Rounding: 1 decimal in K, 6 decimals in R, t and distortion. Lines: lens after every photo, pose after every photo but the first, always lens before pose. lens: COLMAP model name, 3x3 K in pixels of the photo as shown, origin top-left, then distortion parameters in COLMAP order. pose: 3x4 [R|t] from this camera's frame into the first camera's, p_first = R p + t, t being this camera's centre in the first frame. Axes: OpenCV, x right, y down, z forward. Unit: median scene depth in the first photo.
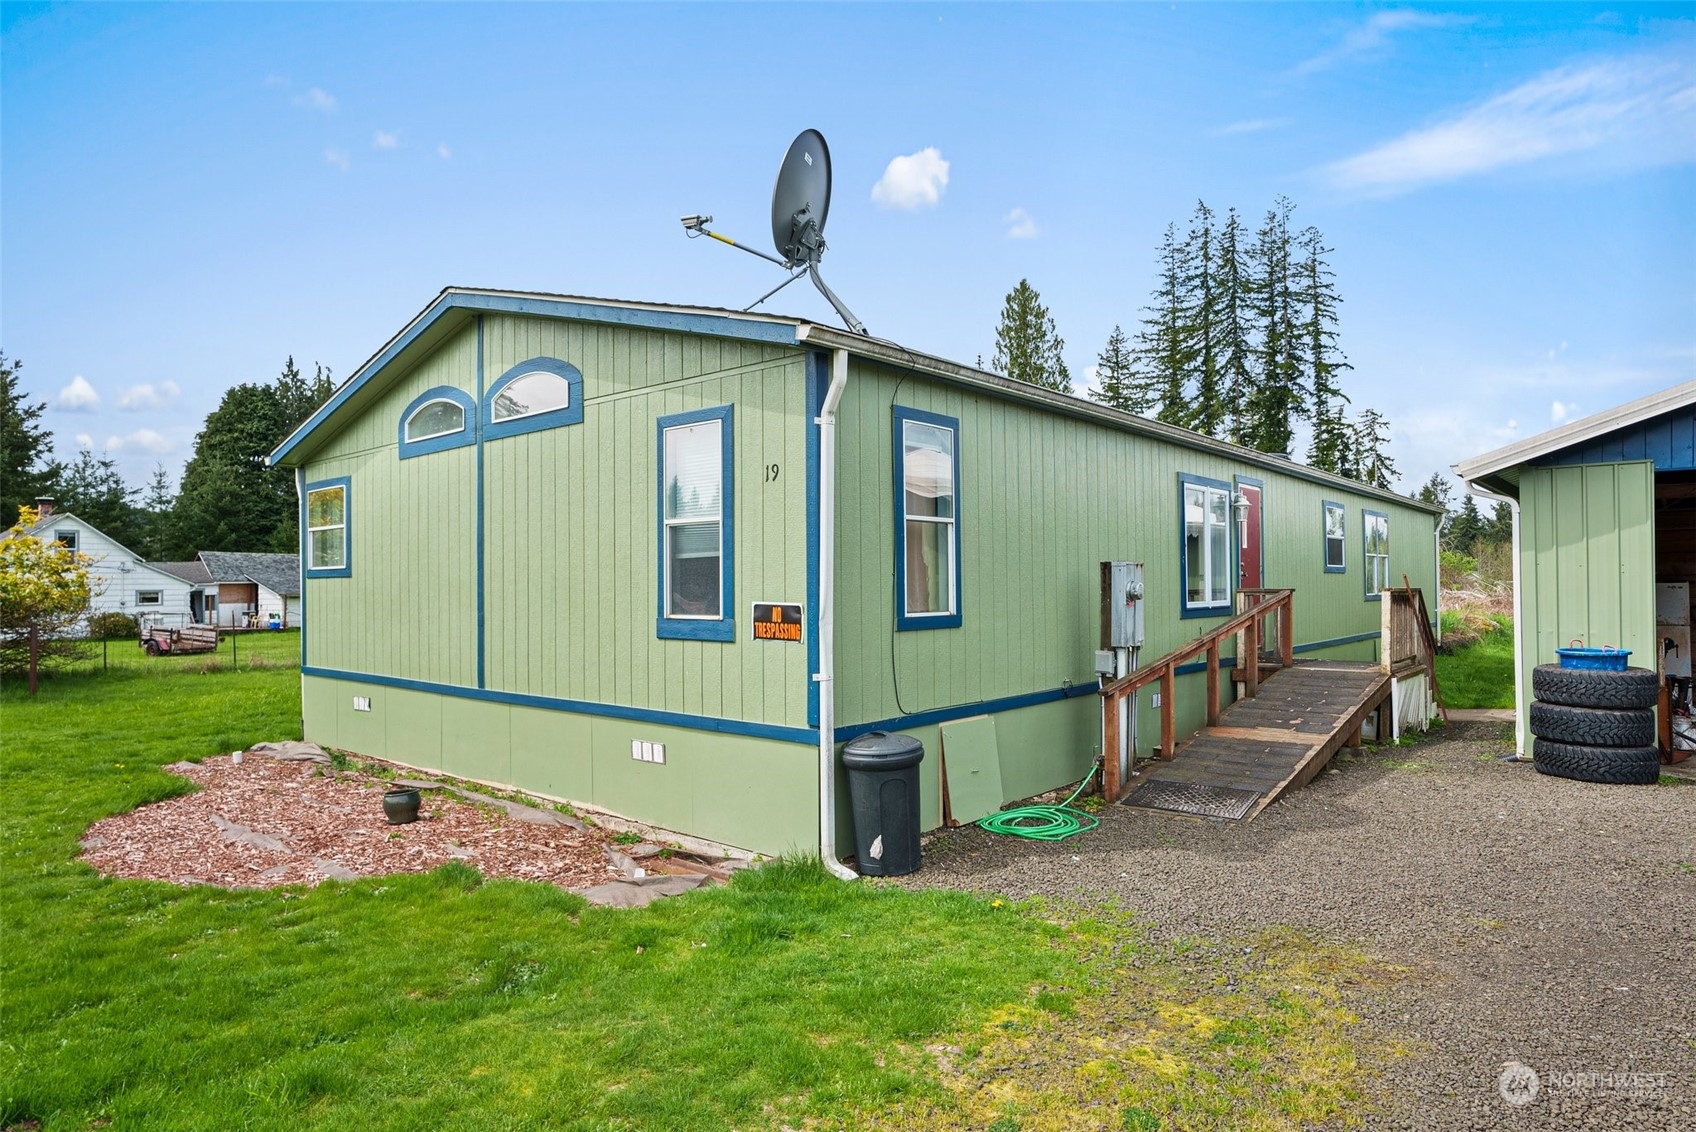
lens RADIAL K [[973.7, 0, 843.8], [0, 973.7, 578.1], [0, 0, 1]] dist [0.000525, -0.003450]
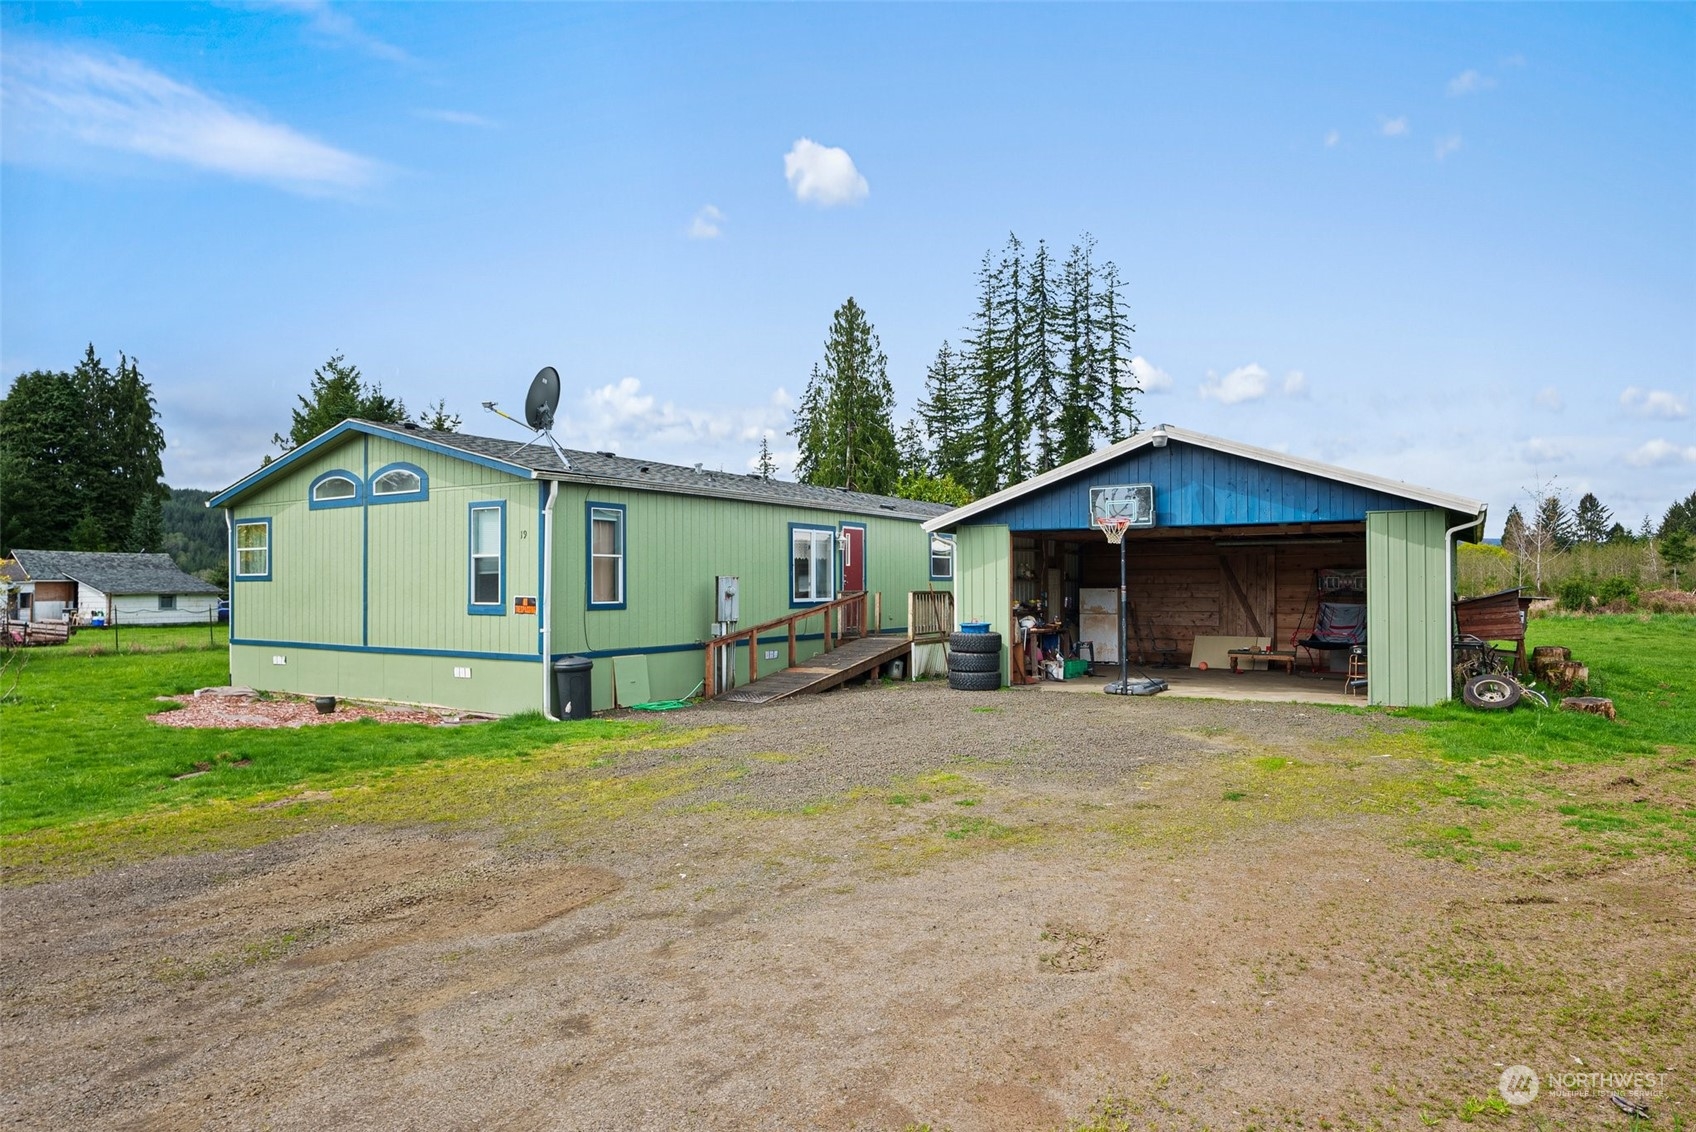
lens RADIAL K [[1029.1, 0, 846.7], [0, 1029.1, 569.4], [0, 0, 1]] dist [-0.001709, 0.003369]
pose [[0.989716, 0.007324, 0.142862, 0.024167], [-0.006069, 0.999939, -0.009217, -0.001353], [-0.142921, 0.008255, 0.989700, -0.105052]]
